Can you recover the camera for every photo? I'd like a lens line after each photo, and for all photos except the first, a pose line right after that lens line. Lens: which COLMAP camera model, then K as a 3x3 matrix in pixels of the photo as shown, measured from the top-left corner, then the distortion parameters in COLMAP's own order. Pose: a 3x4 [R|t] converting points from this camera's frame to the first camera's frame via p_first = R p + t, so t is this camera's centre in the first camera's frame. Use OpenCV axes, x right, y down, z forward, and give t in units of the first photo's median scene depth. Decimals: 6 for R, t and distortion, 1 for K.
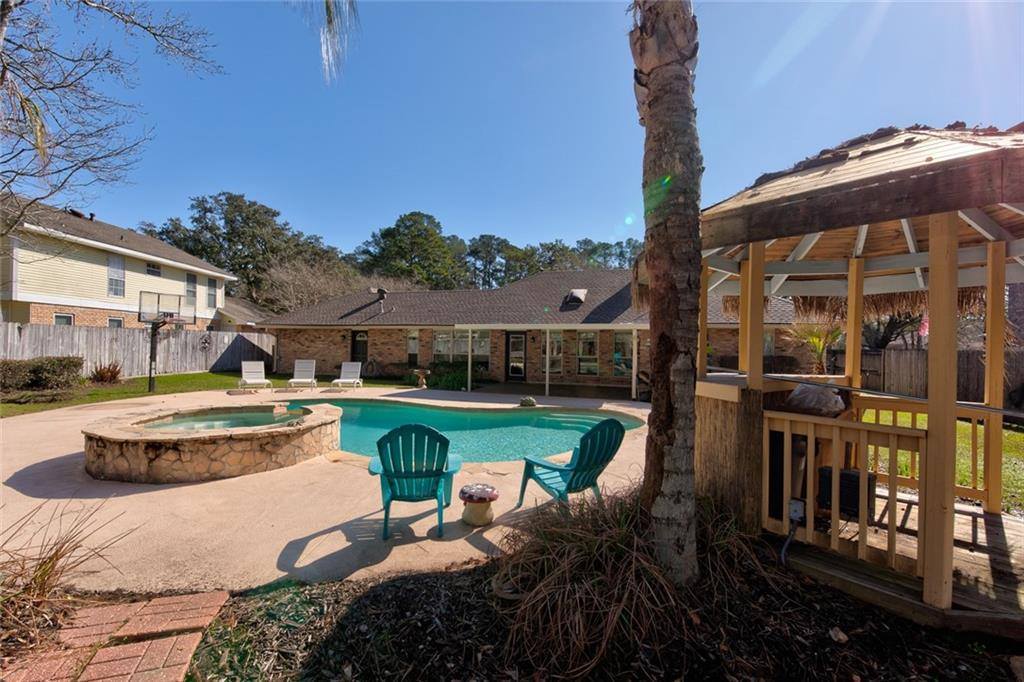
lens RADIAL K [[448.0, 0, 512.0], [0, 448.0, 341.0], [0, 0, 1]] dist [-0.000269, -0.000040]
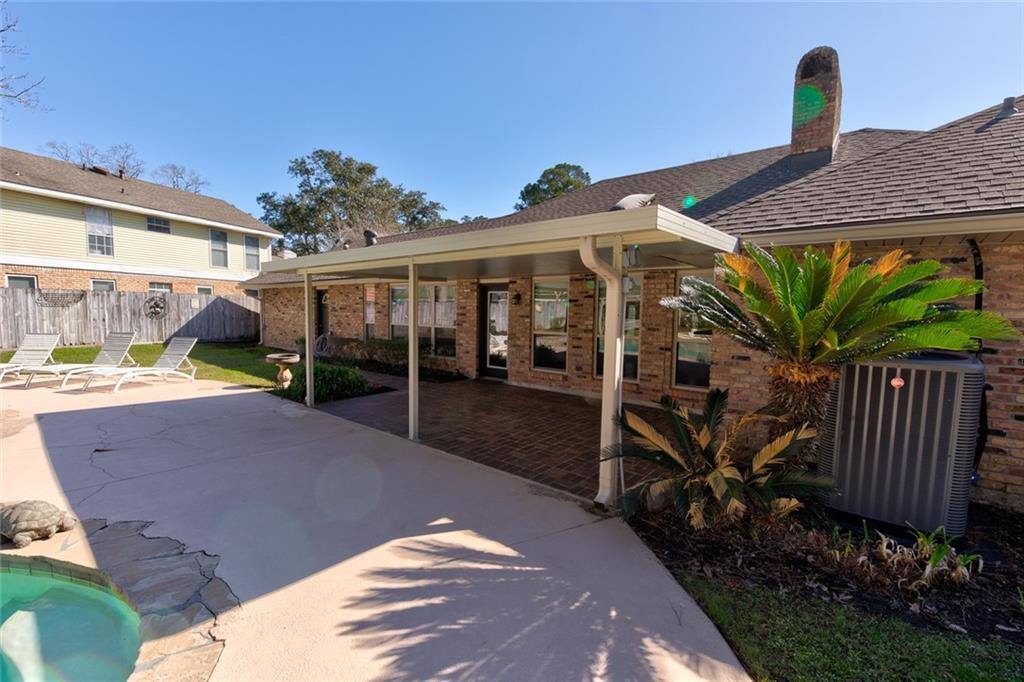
lens RADIAL K [[448.0, 0, 512.0], [0, 448.0, 341.0], [0, 0, 1]] dist [-0.000269, -0.000040]
pose [[0.921545, 0.027260, -0.387314, 0.207110], [0.000451, 0.997457, 0.071276, 0.006457], [0.388272, -0.065859, 0.919189, 0.466113]]
